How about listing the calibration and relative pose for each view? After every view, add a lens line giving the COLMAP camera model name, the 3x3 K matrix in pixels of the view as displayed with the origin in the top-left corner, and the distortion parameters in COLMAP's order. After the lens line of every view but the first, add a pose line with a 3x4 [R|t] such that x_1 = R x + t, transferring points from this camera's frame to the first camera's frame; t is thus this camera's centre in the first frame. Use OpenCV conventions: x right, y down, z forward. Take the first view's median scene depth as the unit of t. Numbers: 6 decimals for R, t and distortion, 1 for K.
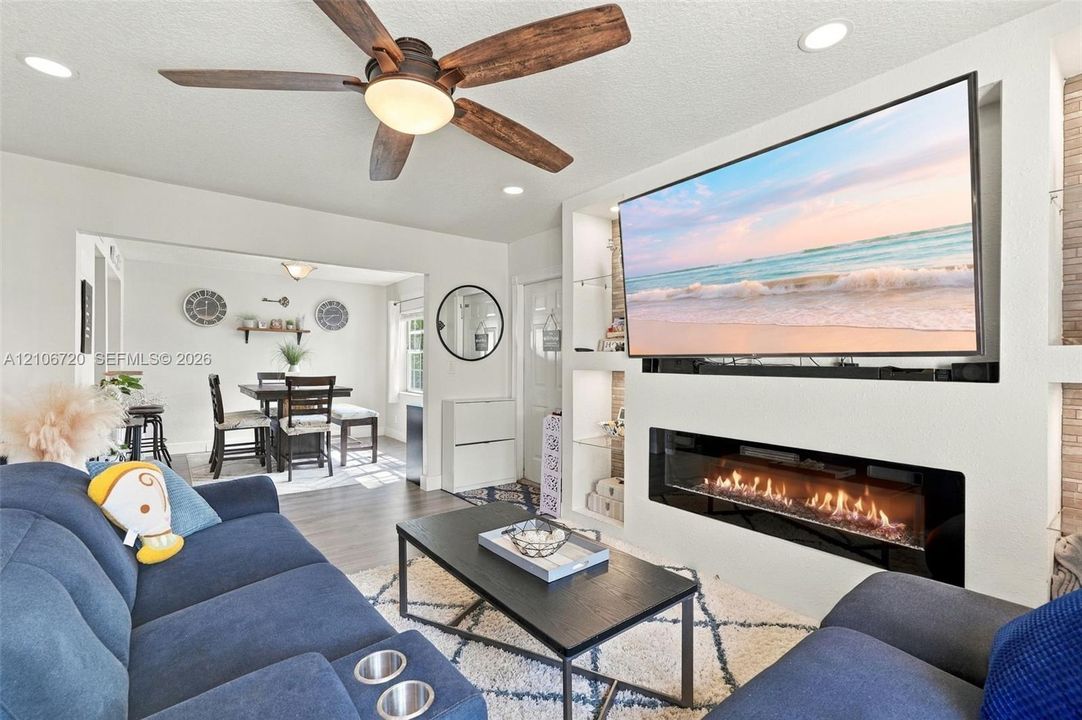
lens RADIAL K [[481.2, 0, 541.0], [0, 481.2, 360.0], [0, 0, 1]] dist [0.000042, -0.000050]
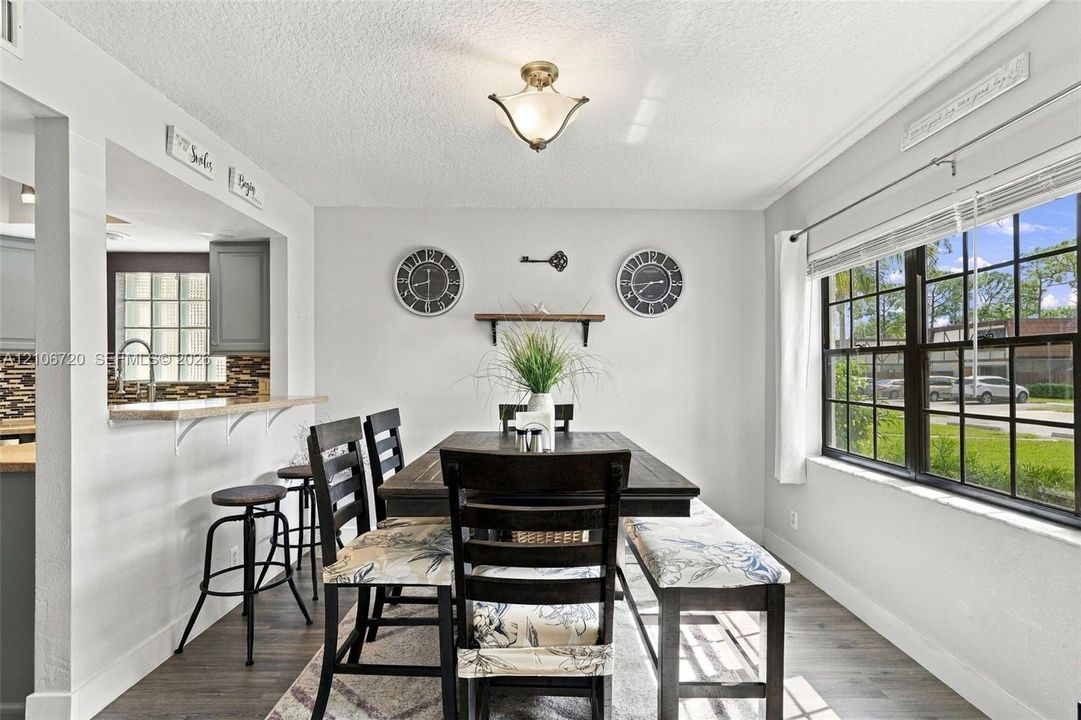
lens RADIAL K [[528.1, 0, 540.5], [0, 528.1, 360.0], [0, 0, 1]] dist [0.000101, 0.000072]
pose [[0.795851, -0.019359, -0.605183, -0.318483], [0.003090, 0.999606, -0.027912, -0.005050], [0.605485, 0.020344, 0.795597, 0.807135]]
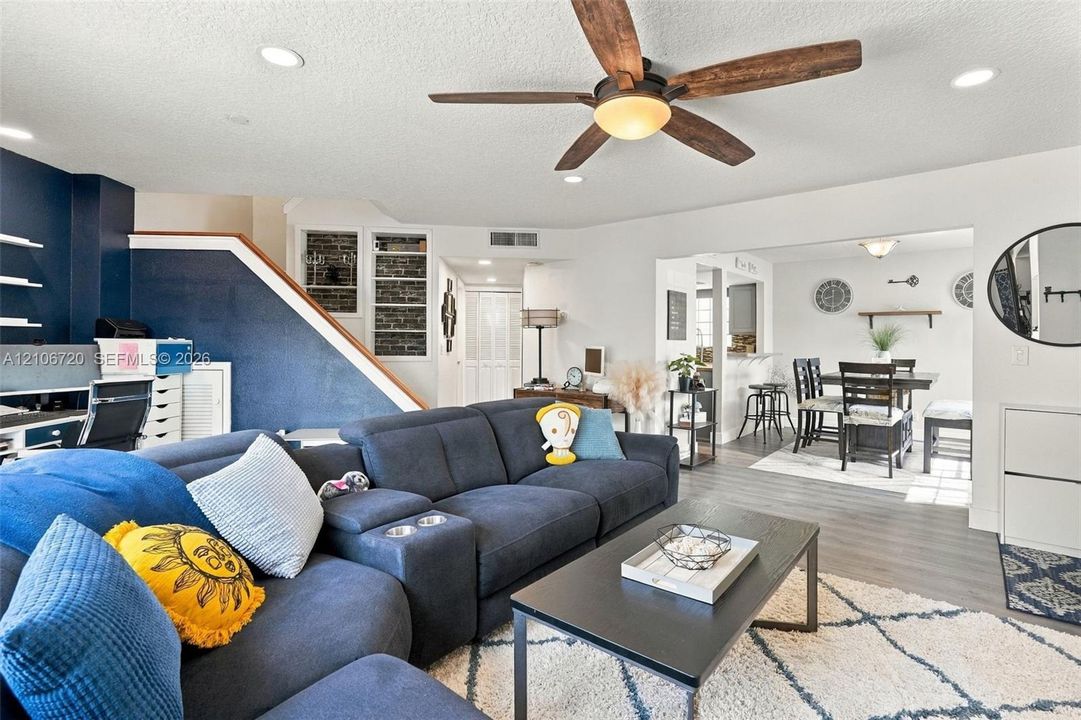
lens RADIAL K [[509.0, 0, 574.2], [0, 509.0, 343.2], [0, 0, 1]] dist [0.000077, 0.000197]
pose [[0.247003, -0.003794, -0.969007, 0.332648], [-0.005240, 0.999972, -0.005251, 0.004514], [0.969000, 0.006375, 0.246977, 0.227066]]
